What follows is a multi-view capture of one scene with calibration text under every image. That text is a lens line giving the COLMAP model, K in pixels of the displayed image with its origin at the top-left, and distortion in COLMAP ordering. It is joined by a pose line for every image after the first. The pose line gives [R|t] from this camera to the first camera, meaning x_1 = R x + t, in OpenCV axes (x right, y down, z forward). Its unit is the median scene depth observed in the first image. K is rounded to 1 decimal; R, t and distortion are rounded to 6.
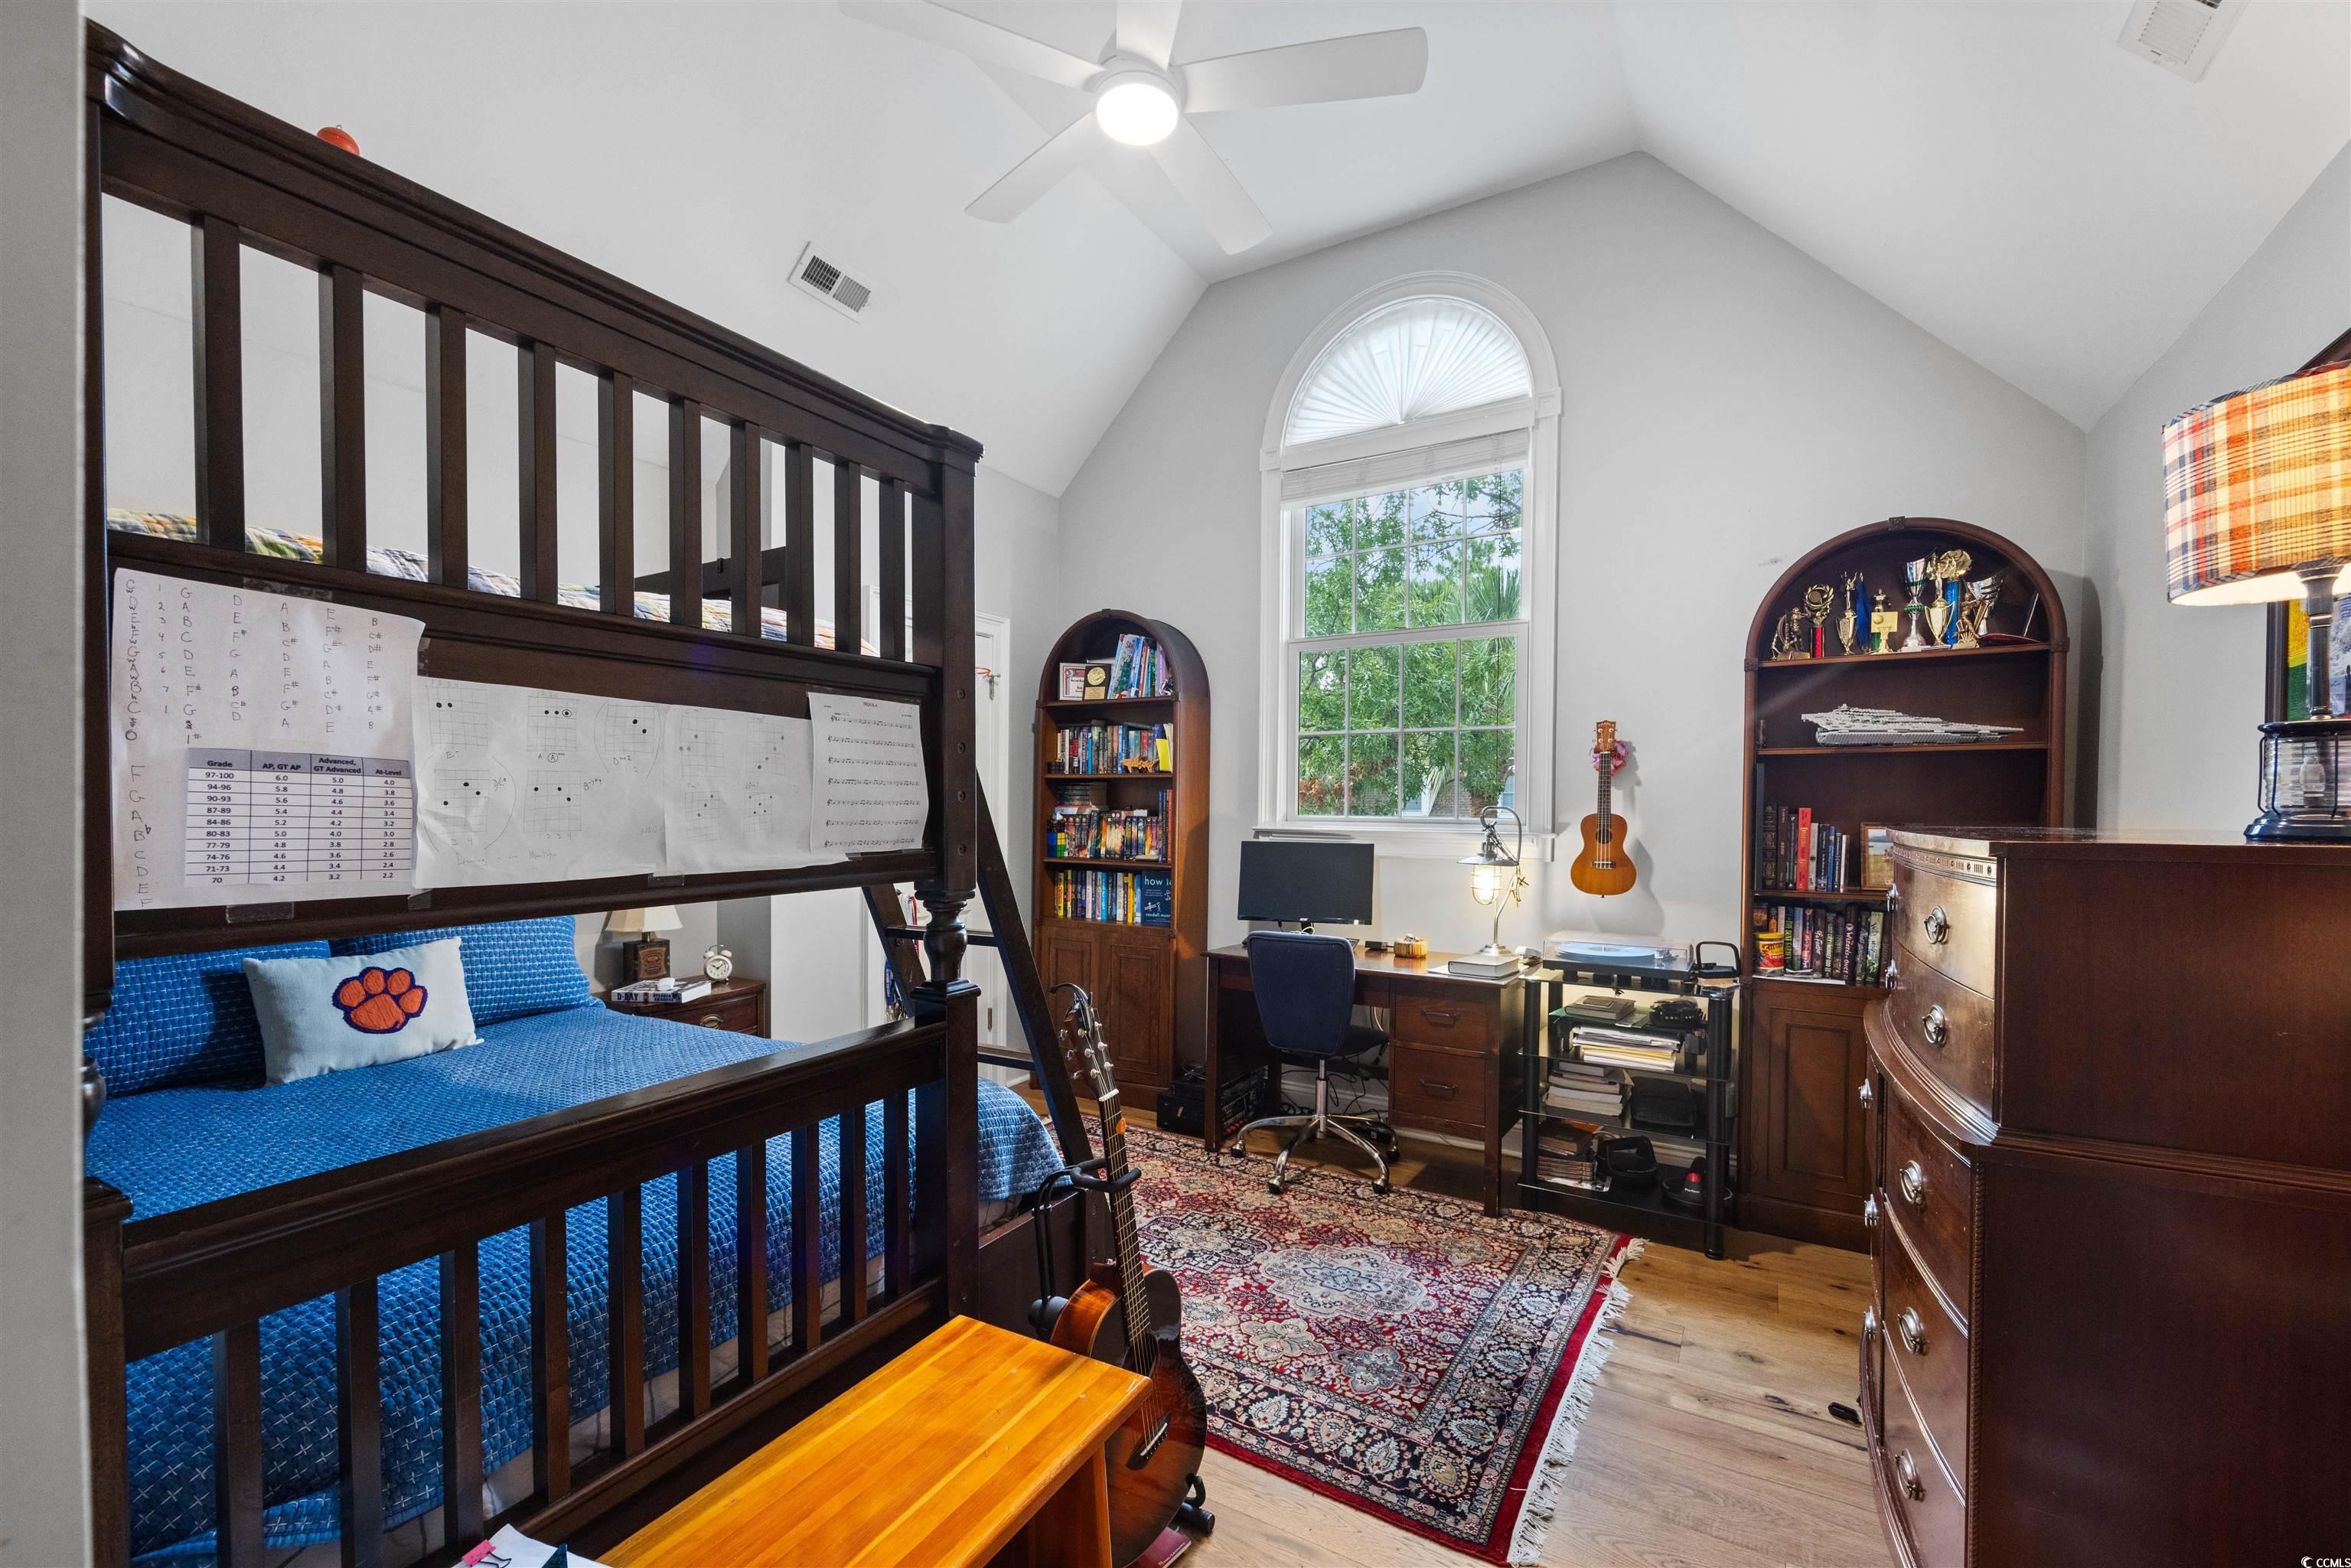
lens RADIAL K [[929.1, 0, 1217.2], [0, 929.1, 819.3], [0, 0, 1]] dist [0.000014, 0.000081]
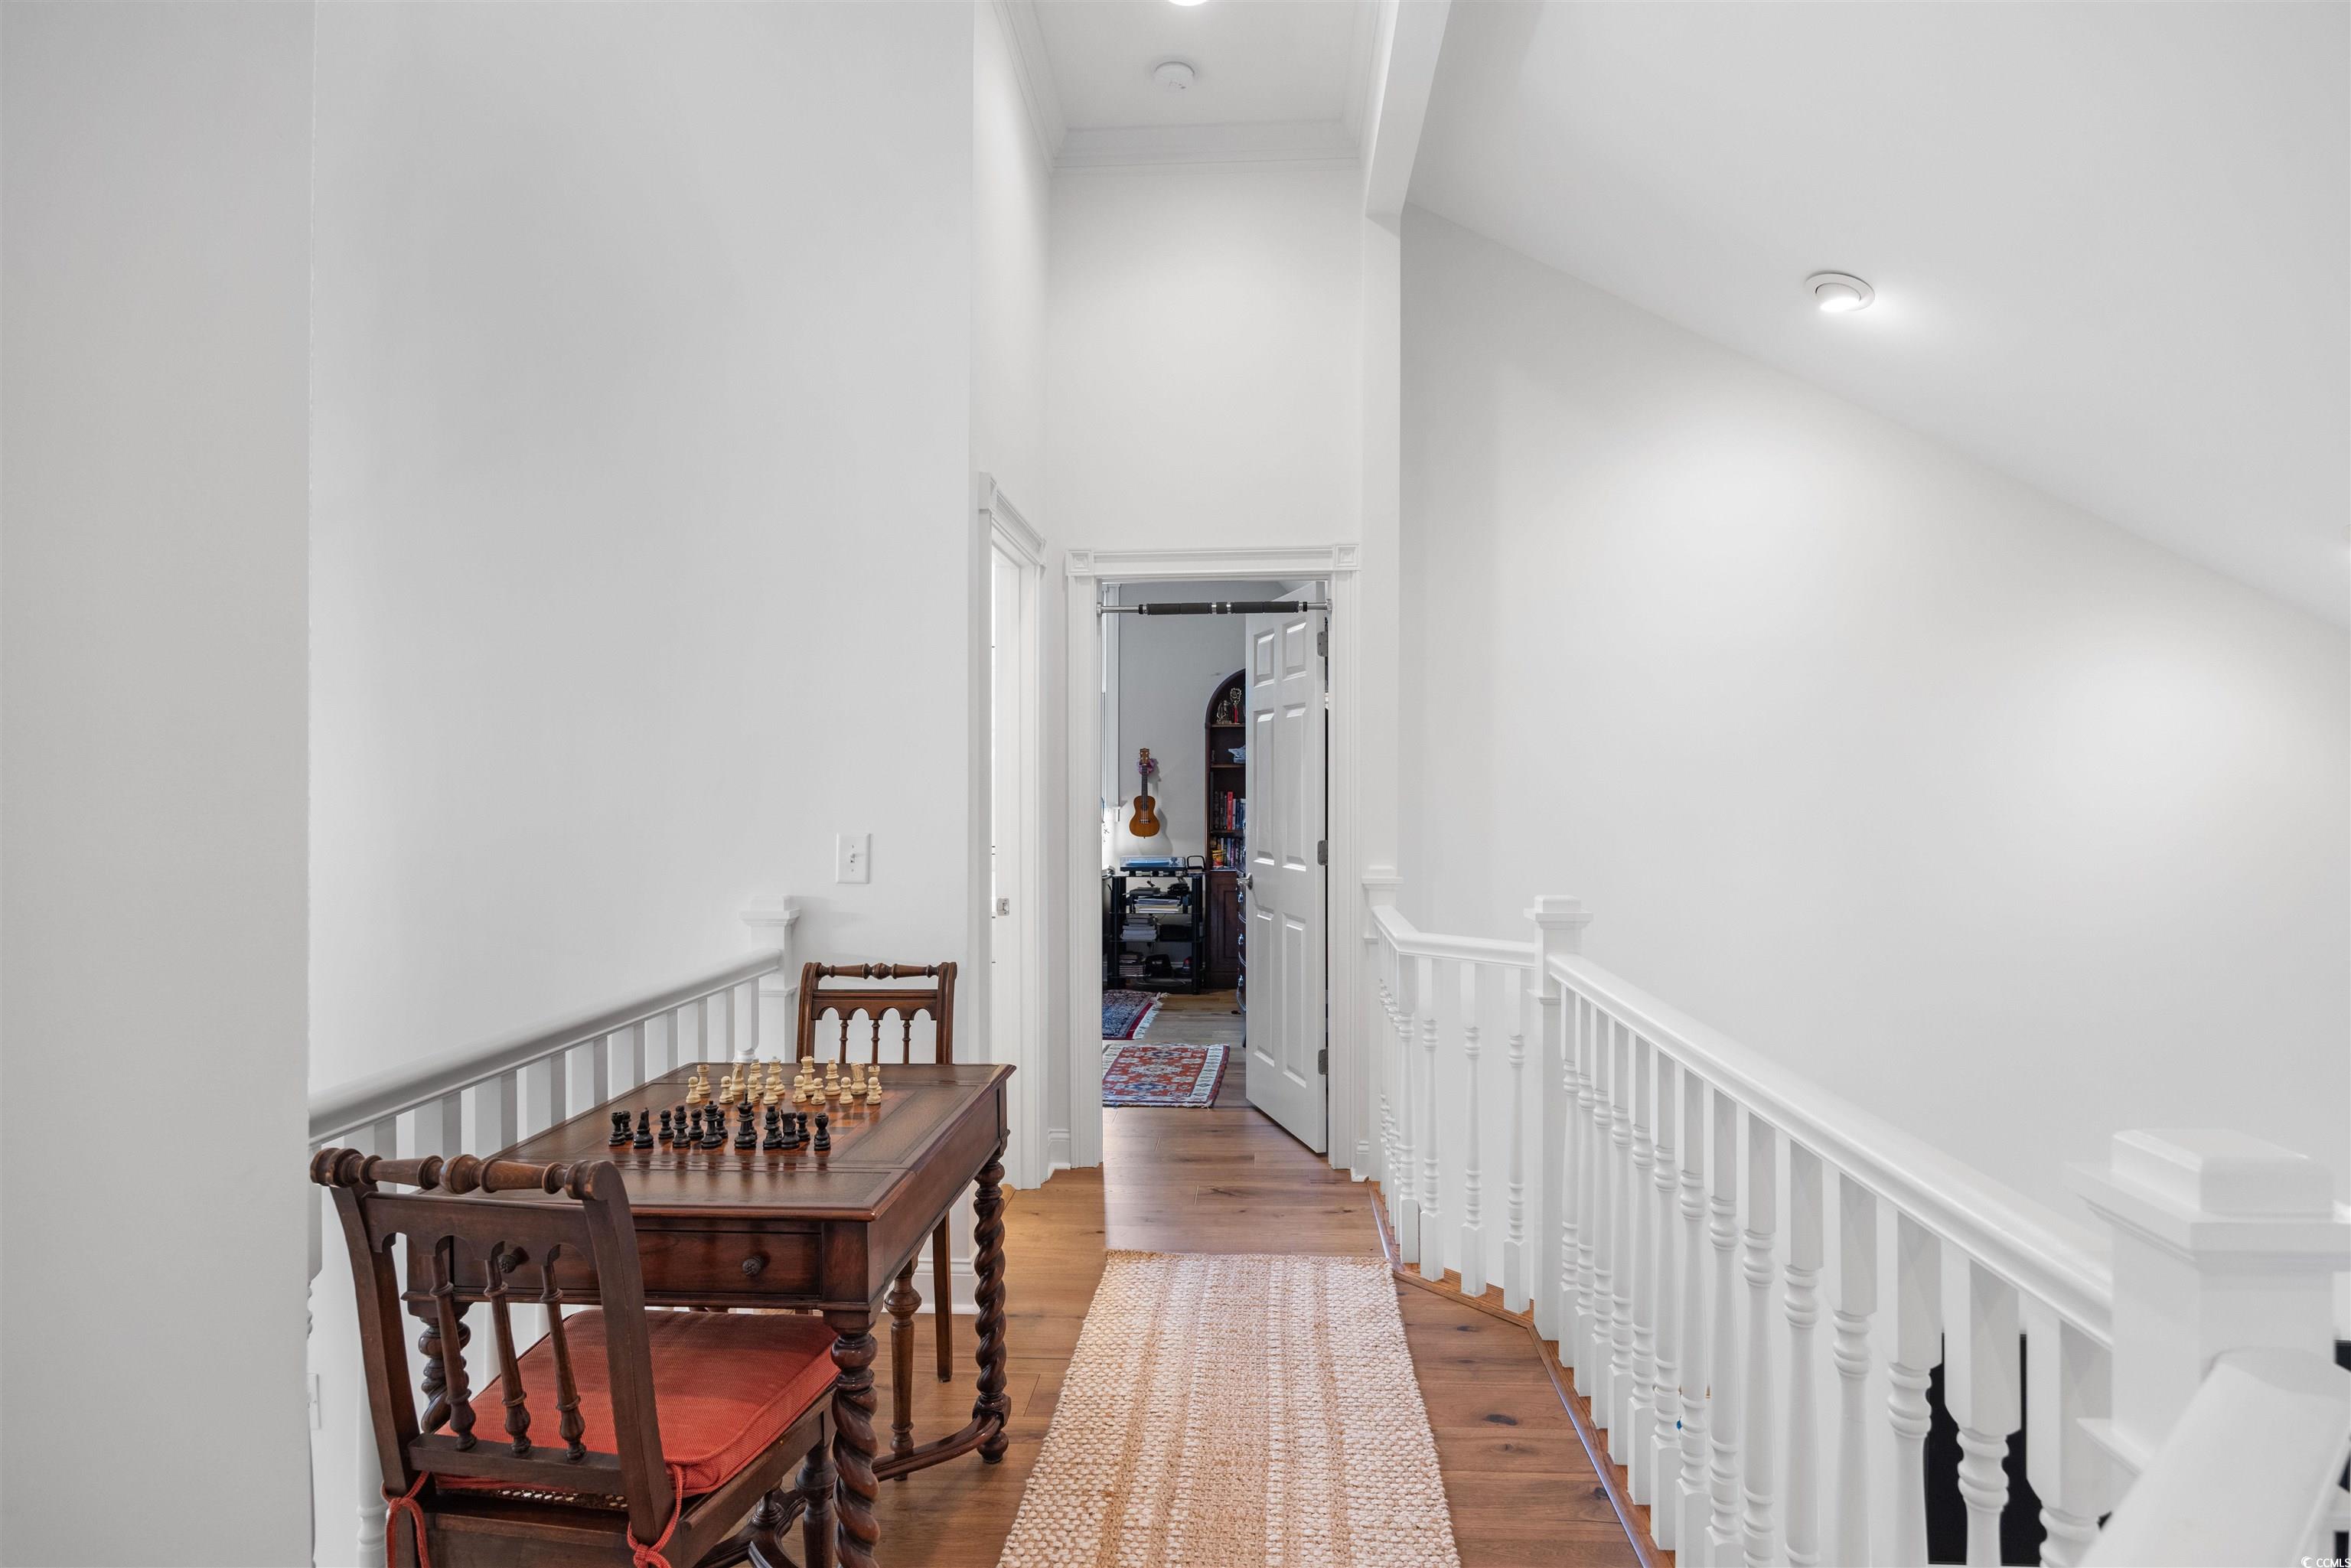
lens RADIAL K [[1244.9, 0, 1181.5], [0, 1244.9, 800.5], [0, 0, 1]] dist [-0.008943, -0.000109]
pose [[0.895043, -0.007480, 0.445917, -0.752188], [0.015368, 0.999783, -0.014076, 0.046612], [-0.445715, 0.019452, 0.894963, -1.522606]]
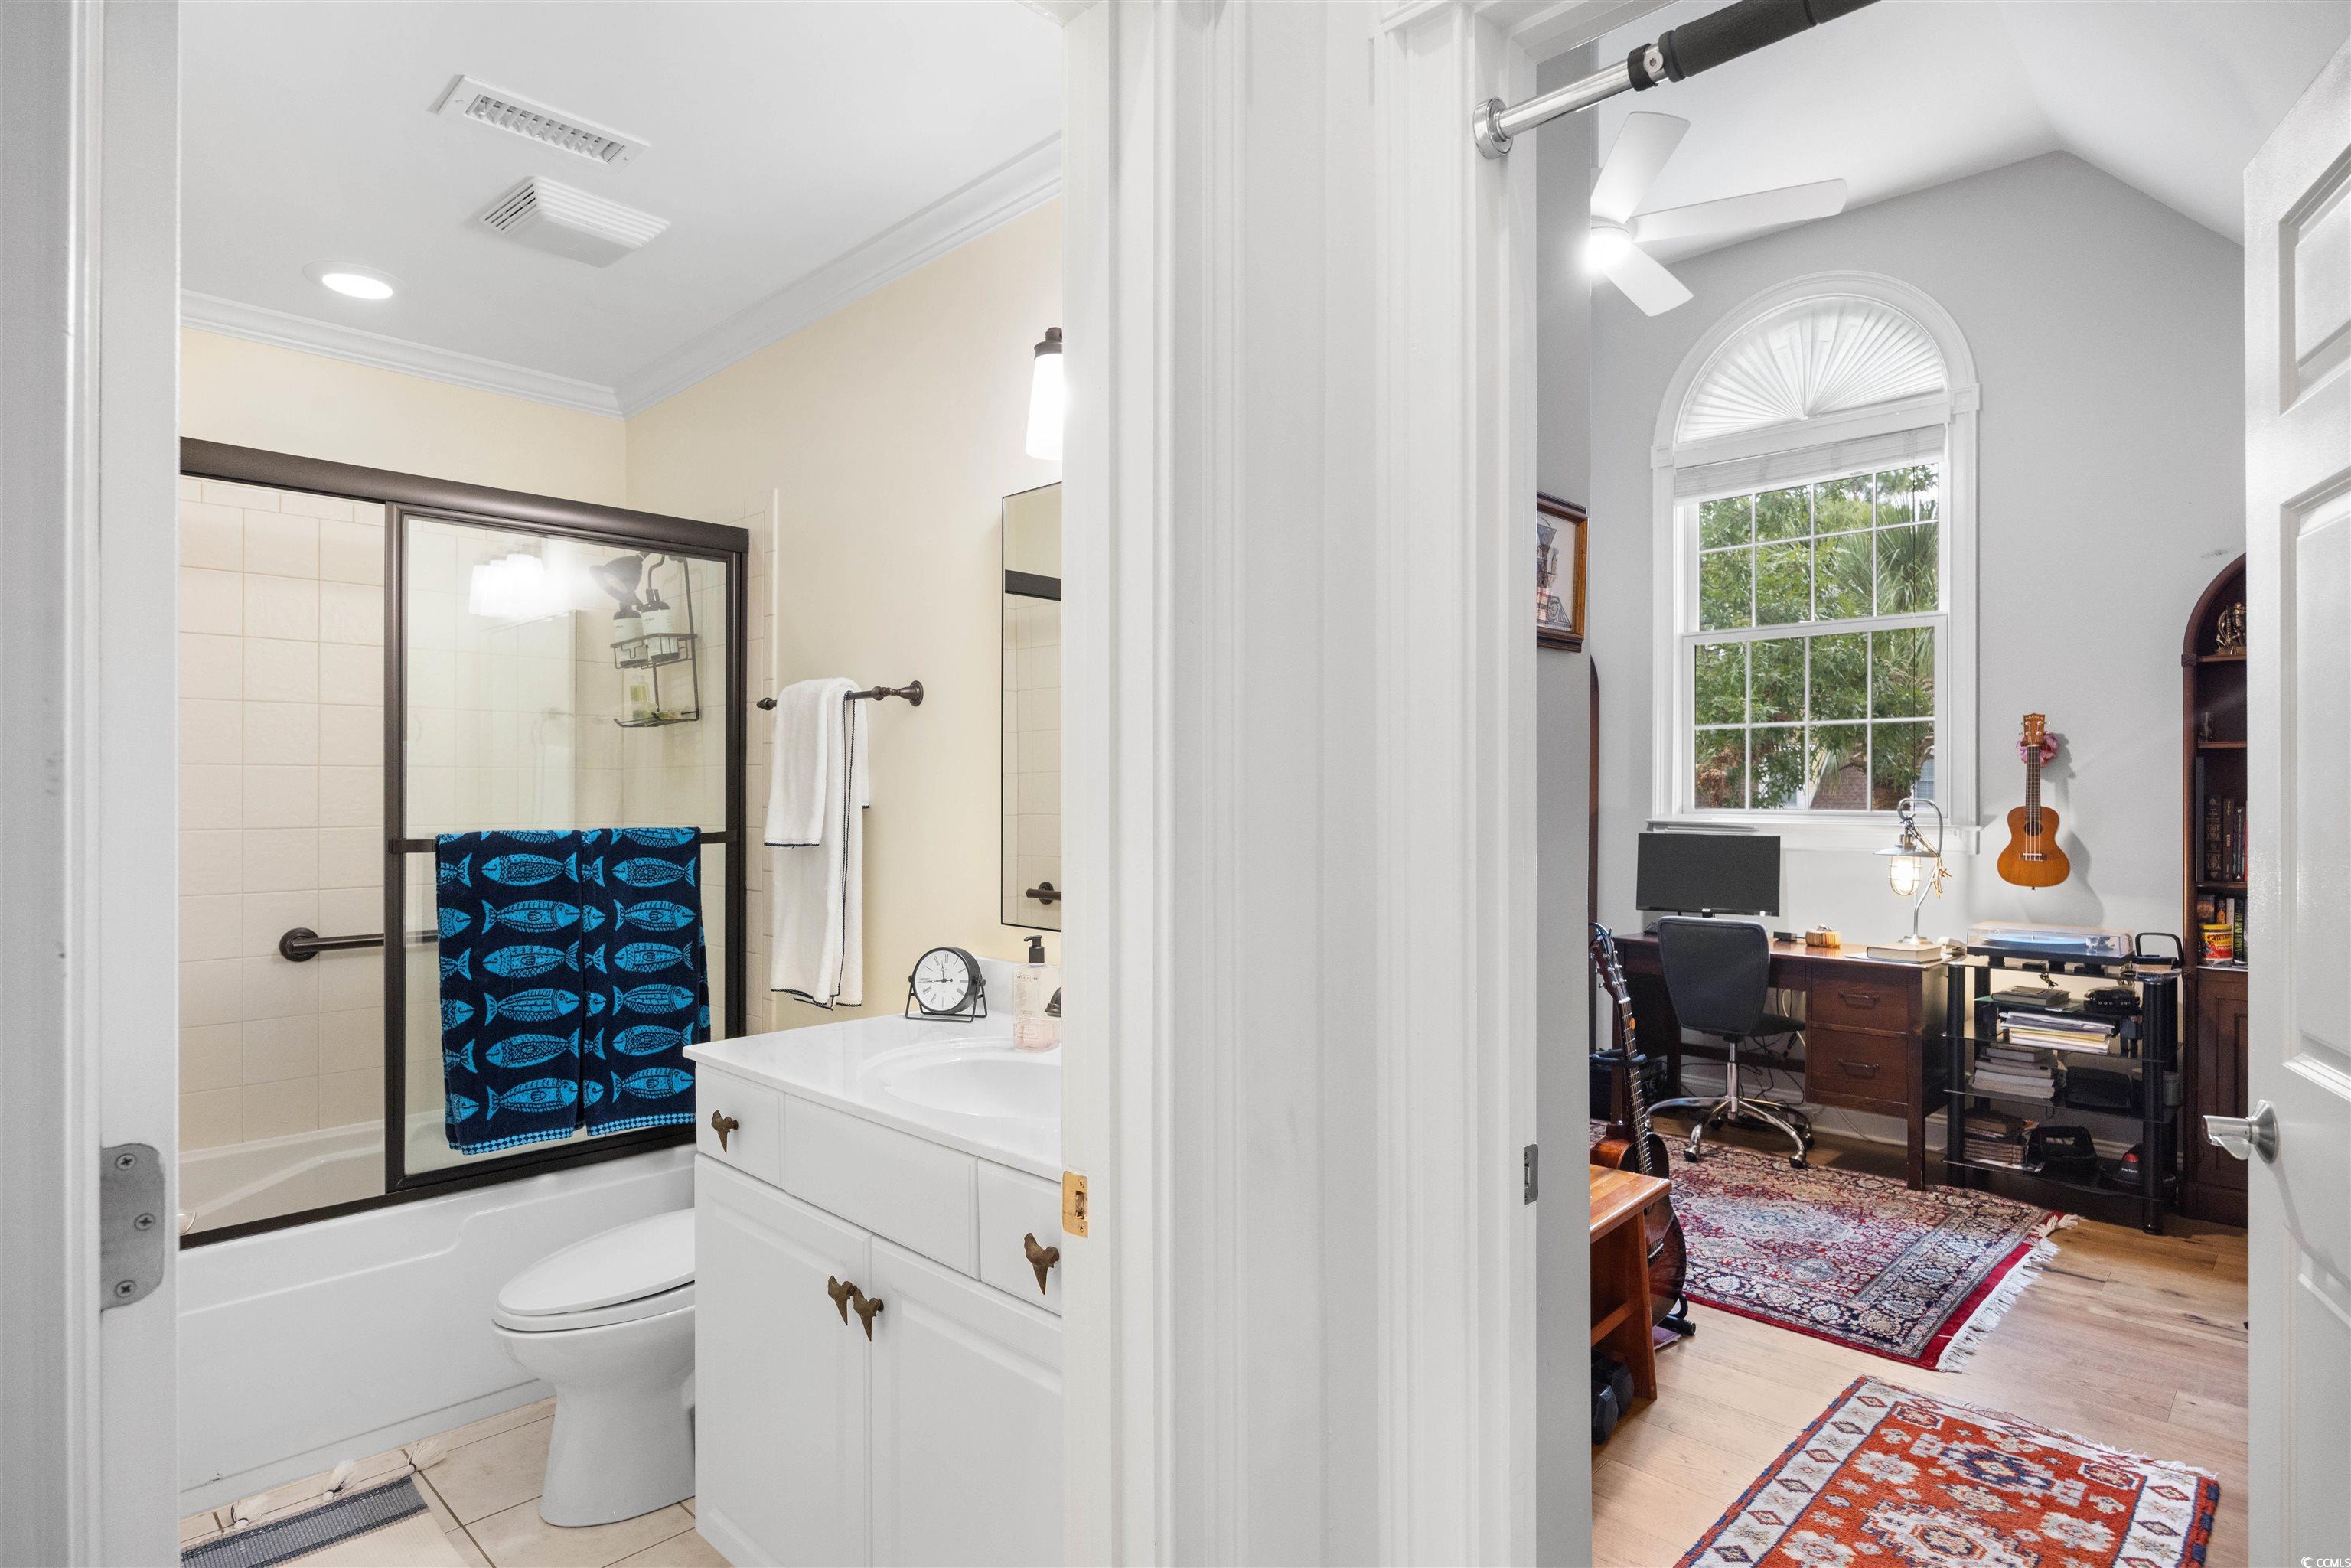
lens RADIAL K [[1259.6, 0, 1178.9], [0, 1259.6, 777.2], [0, 0, 1]] dist [-0.005605, -0.001148]
pose [[0.973314, -0.003331, -0.229453, -0.186635], [-0.003900, 0.999510, -0.031053, 0.009205], [0.229444, 0.031119, 0.972824, -0.582080]]
